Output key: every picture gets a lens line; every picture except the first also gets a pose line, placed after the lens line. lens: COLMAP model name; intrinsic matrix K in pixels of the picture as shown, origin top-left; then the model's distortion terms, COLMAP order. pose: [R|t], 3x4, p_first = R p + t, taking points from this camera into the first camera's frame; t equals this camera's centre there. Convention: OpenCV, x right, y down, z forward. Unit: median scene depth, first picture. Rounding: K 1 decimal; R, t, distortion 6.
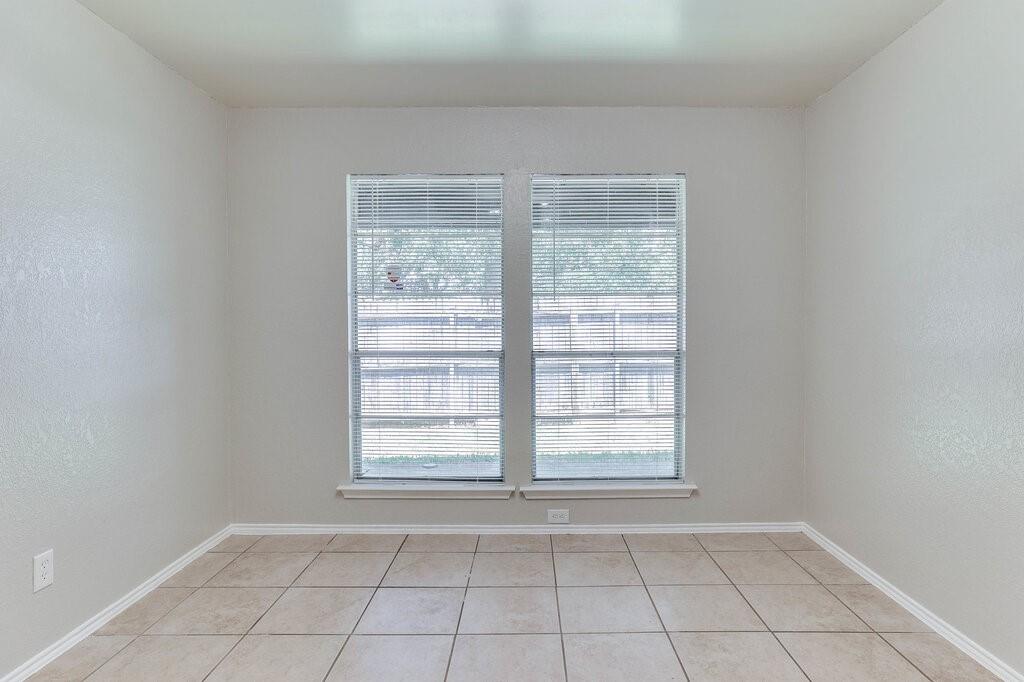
lens RADIAL K [[577.7, 0, 525.0], [0, 577.7, 338.5], [0, 0, 1]] dist [-0.055199, 0.033013]
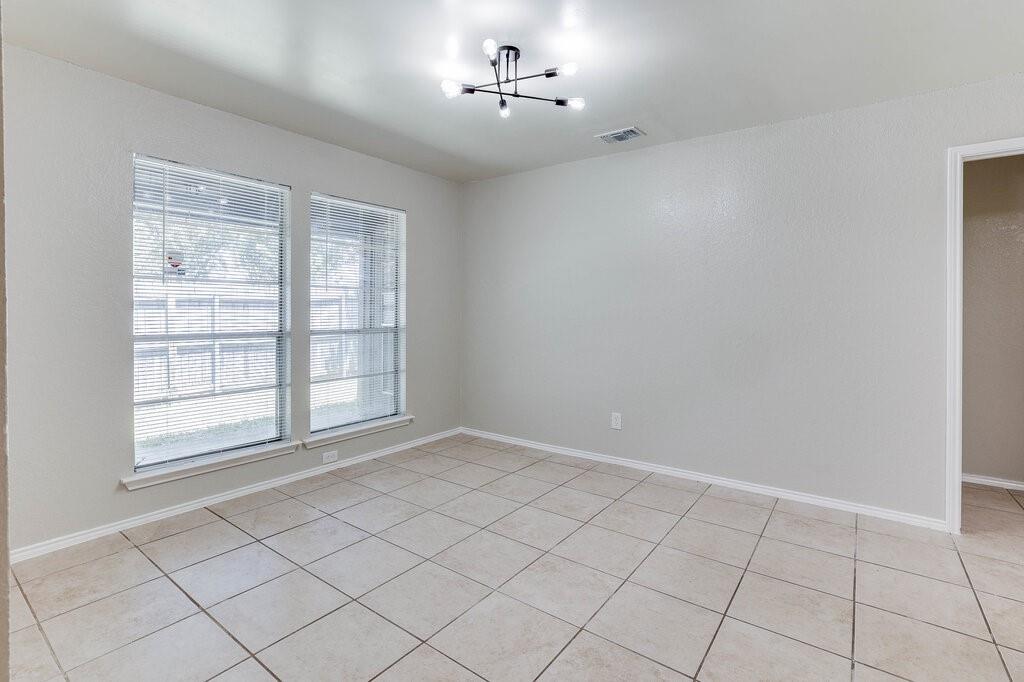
lens RADIAL K [[479.0, 0, 511.6], [0, 479.0, 309.3], [0, 0, 1]] dist [-0.001551, -0.000319]
pose [[0.610141, 0.007630, 0.792256, -0.535846], [0.011257, 0.999769, -0.018298, -0.000284], [-0.792213, 0.020083, 0.609914, 0.007536]]
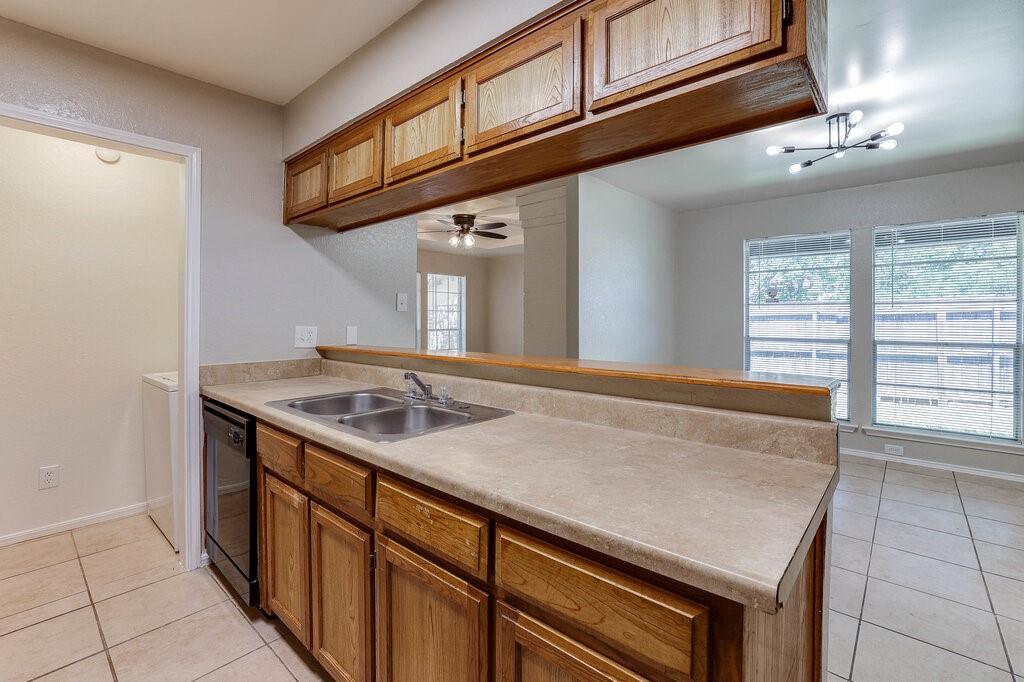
lens RADIAL K [[445.4, 0, 511.7], [0, 445.4, 317.5], [0, 0, 1]] dist [-0.014171, 0.000612]
pose [[0.744252, 0.002092, -0.667895, 0.079748], [-0.017798, 0.999702, -0.016701, -0.002121], [0.667662, 0.024317, 0.744068, -0.526903]]
